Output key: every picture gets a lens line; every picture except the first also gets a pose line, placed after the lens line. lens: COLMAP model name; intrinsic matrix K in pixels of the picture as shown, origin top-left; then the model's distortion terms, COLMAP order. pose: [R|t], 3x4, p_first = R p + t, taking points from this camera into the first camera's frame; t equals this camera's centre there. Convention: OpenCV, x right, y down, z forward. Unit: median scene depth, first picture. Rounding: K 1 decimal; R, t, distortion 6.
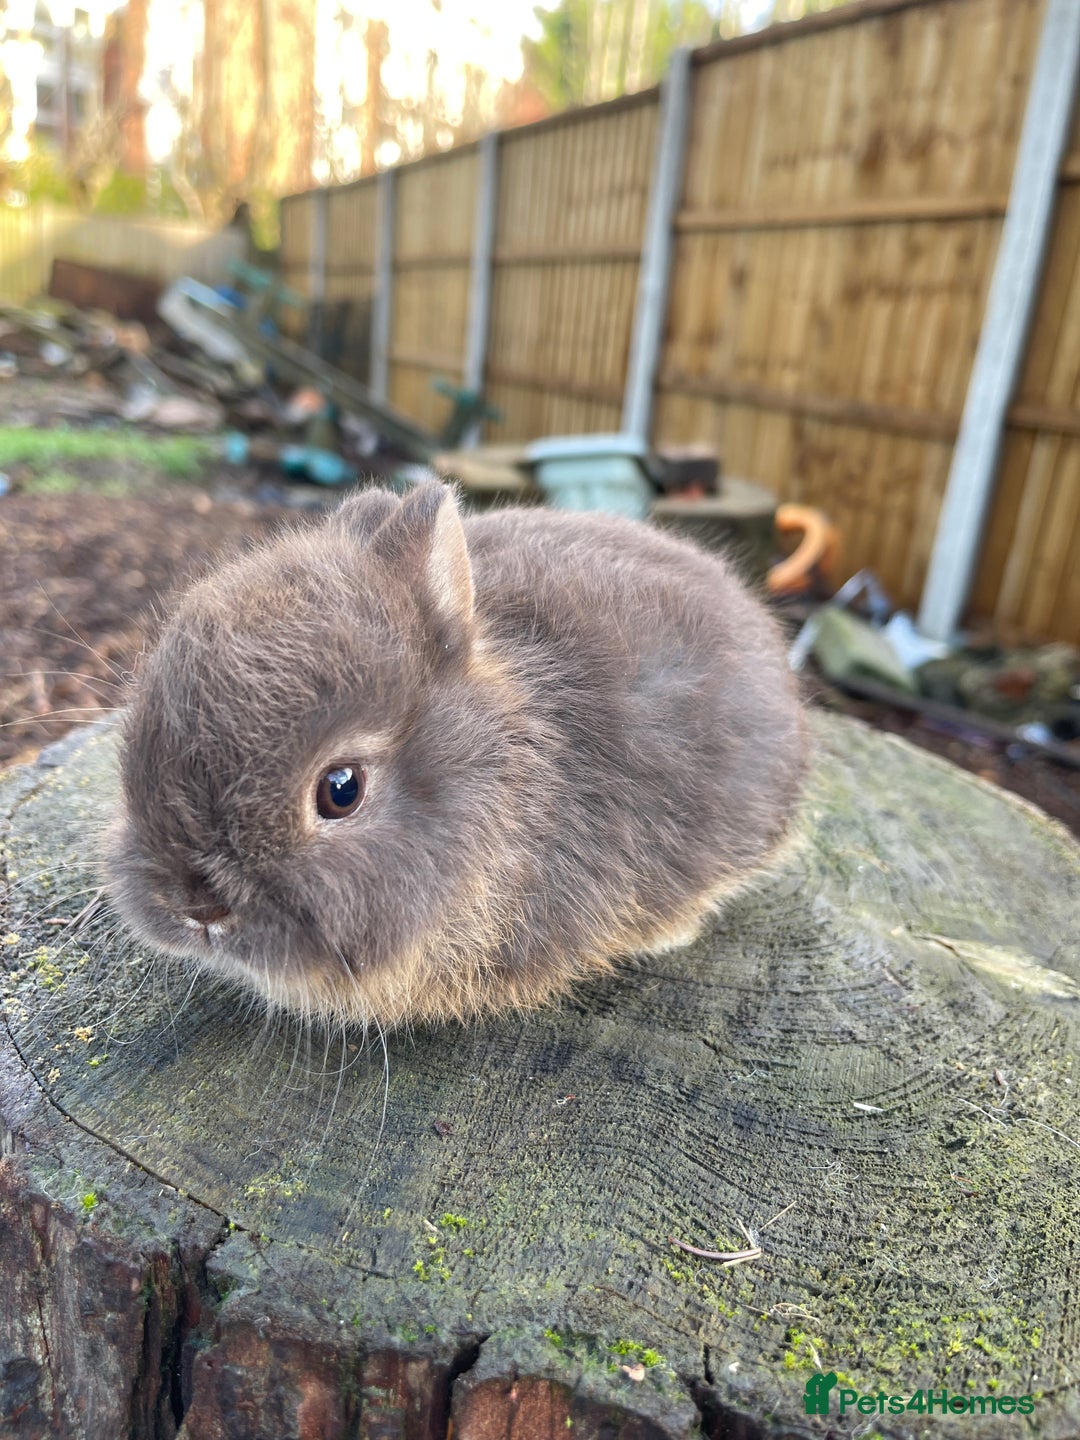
lens RADIAL K [[1095.5, 0, 540.0], [0, 1095.5, 715.8], [0, 0, 1]] dist [0.050502, -0.093354]
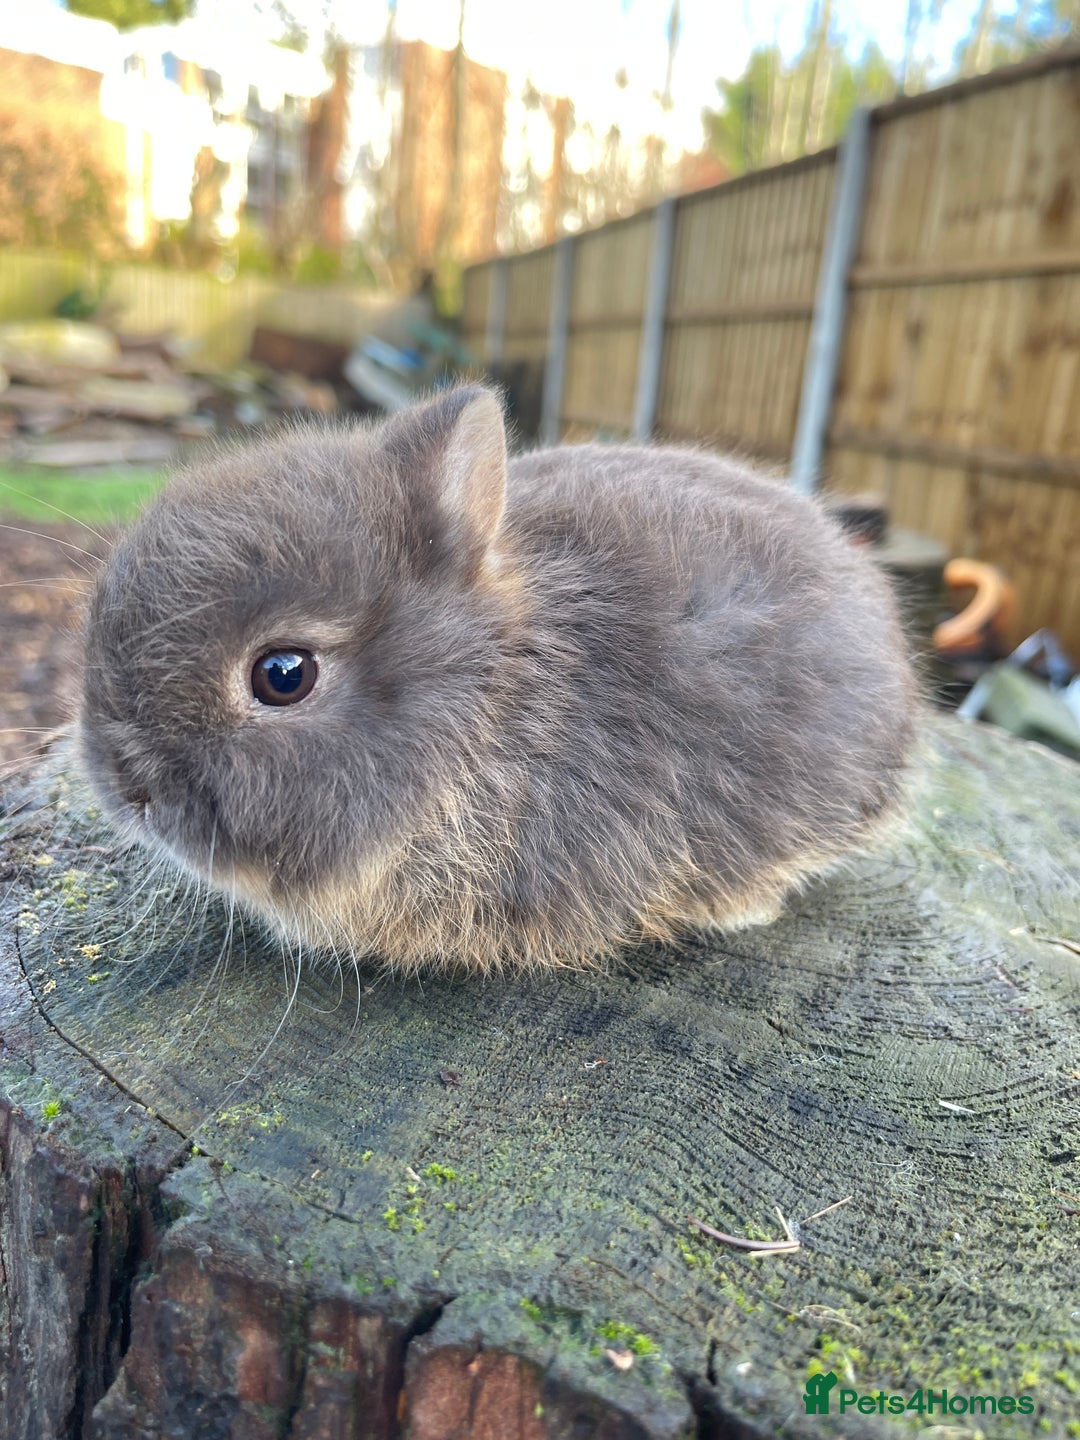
lens RADIAL K [[1095.5, 0, 540.0], [0, 1095.5, 715.8], [0, 0, 1]] dist [0.050502, -0.093354]
pose [[0.989327, 0.036095, -0.141172, 0.098978], [-0.042893, 0.998047, -0.045413, 0.118064], [0.139257, 0.050984, 0.988943, 0.111226]]
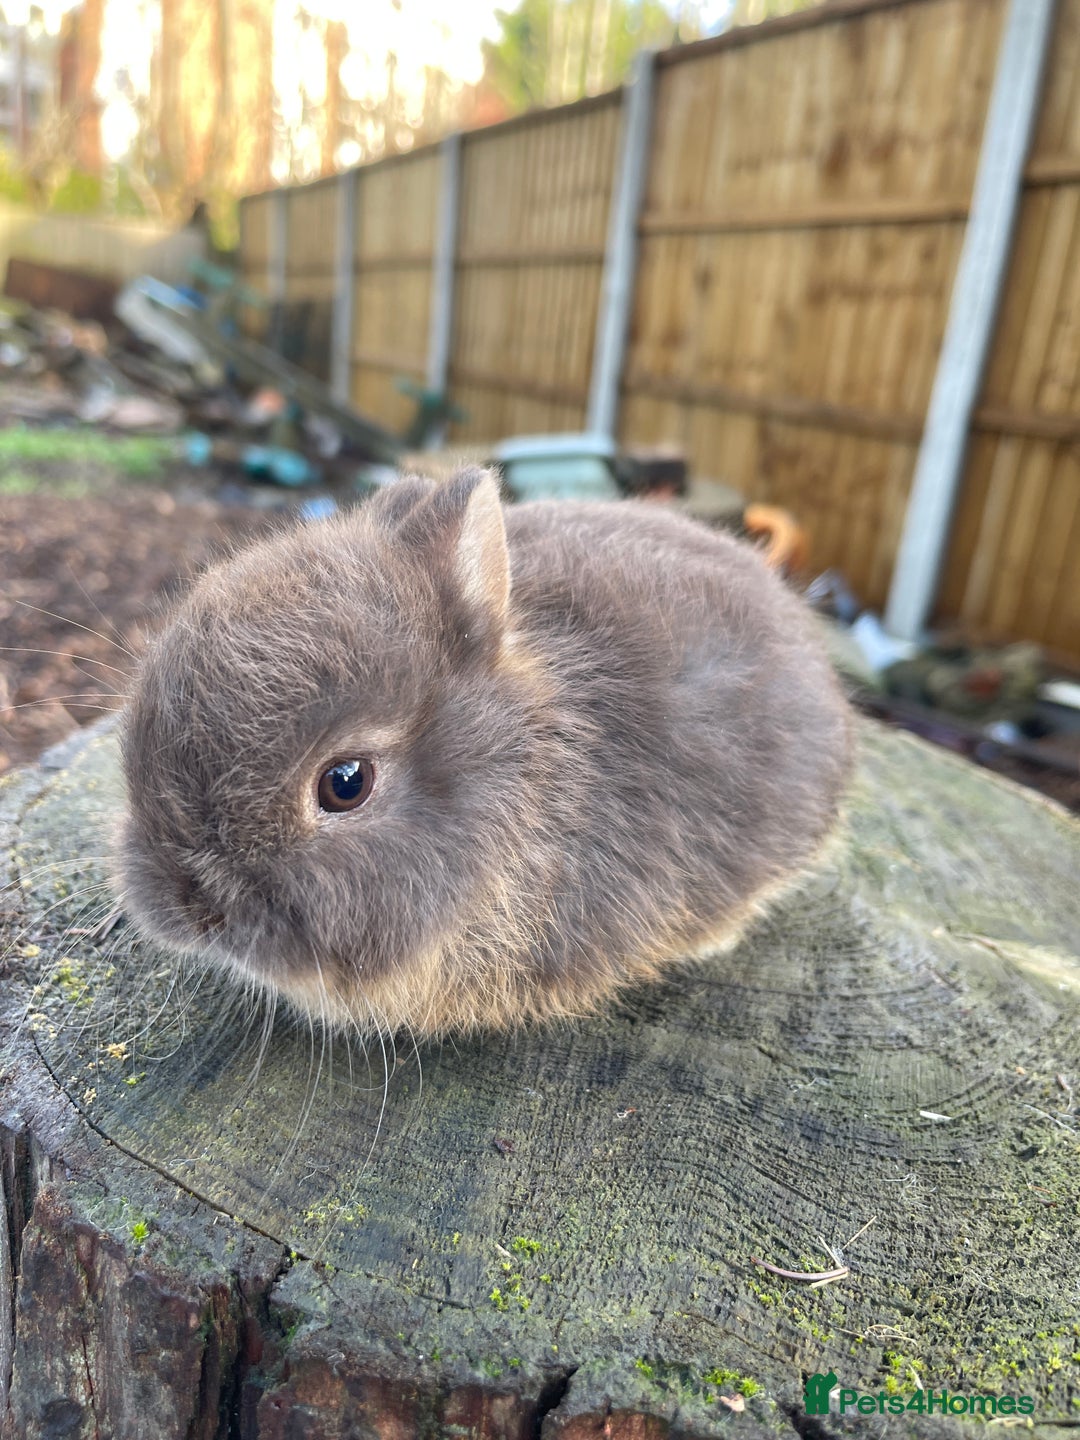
lens RADIAL K [[1098.7, 0, 535.0], [0, 1098.7, 712.0], [0, 0, 1]] dist [0.063393, -0.114628]
pose [[0.999631, -0.005630, 0.026583, -0.083760], [0.005778, 0.999968, -0.005520, 0.005904], [-0.026551, 0.005671, 0.999631, 0.042605]]
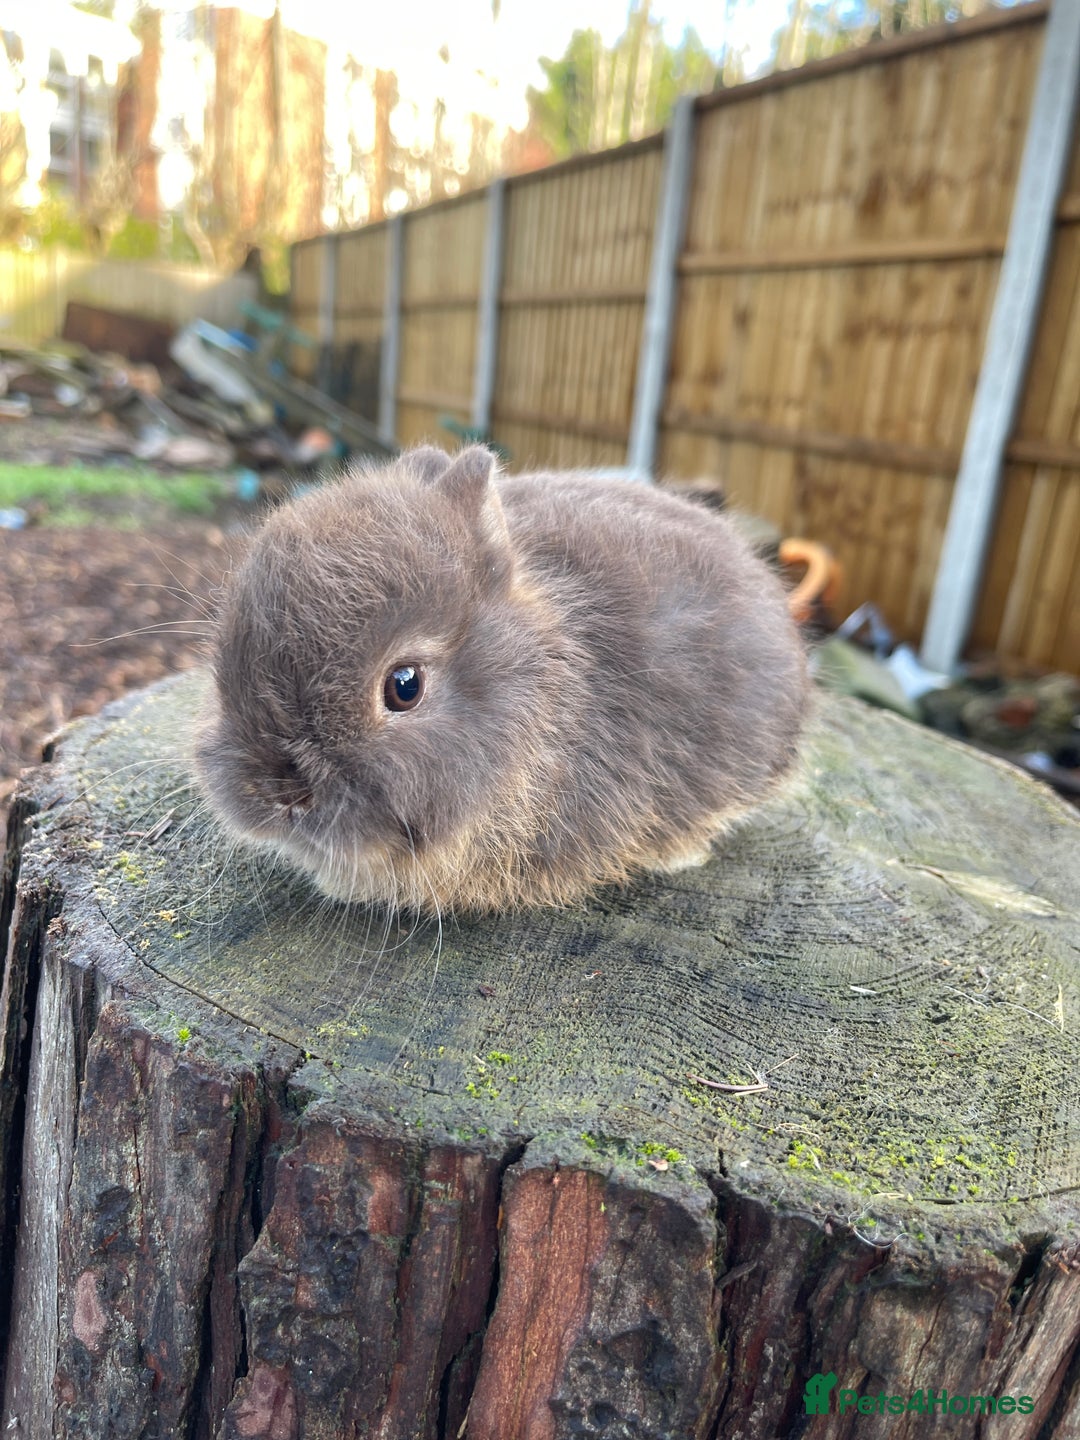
lens RADIAL K [[1095.5, 0, 540.0], [0, 1095.5, 720.0], [0, 0, 1]] dist [0.000342, 0.004453]
pose [[0.999987, 0.000737, -0.005091, -0.027129], [-0.000879, 0.999608, -0.027987, 0.124720], [0.005069, 0.027991, 0.999595, -0.133040]]
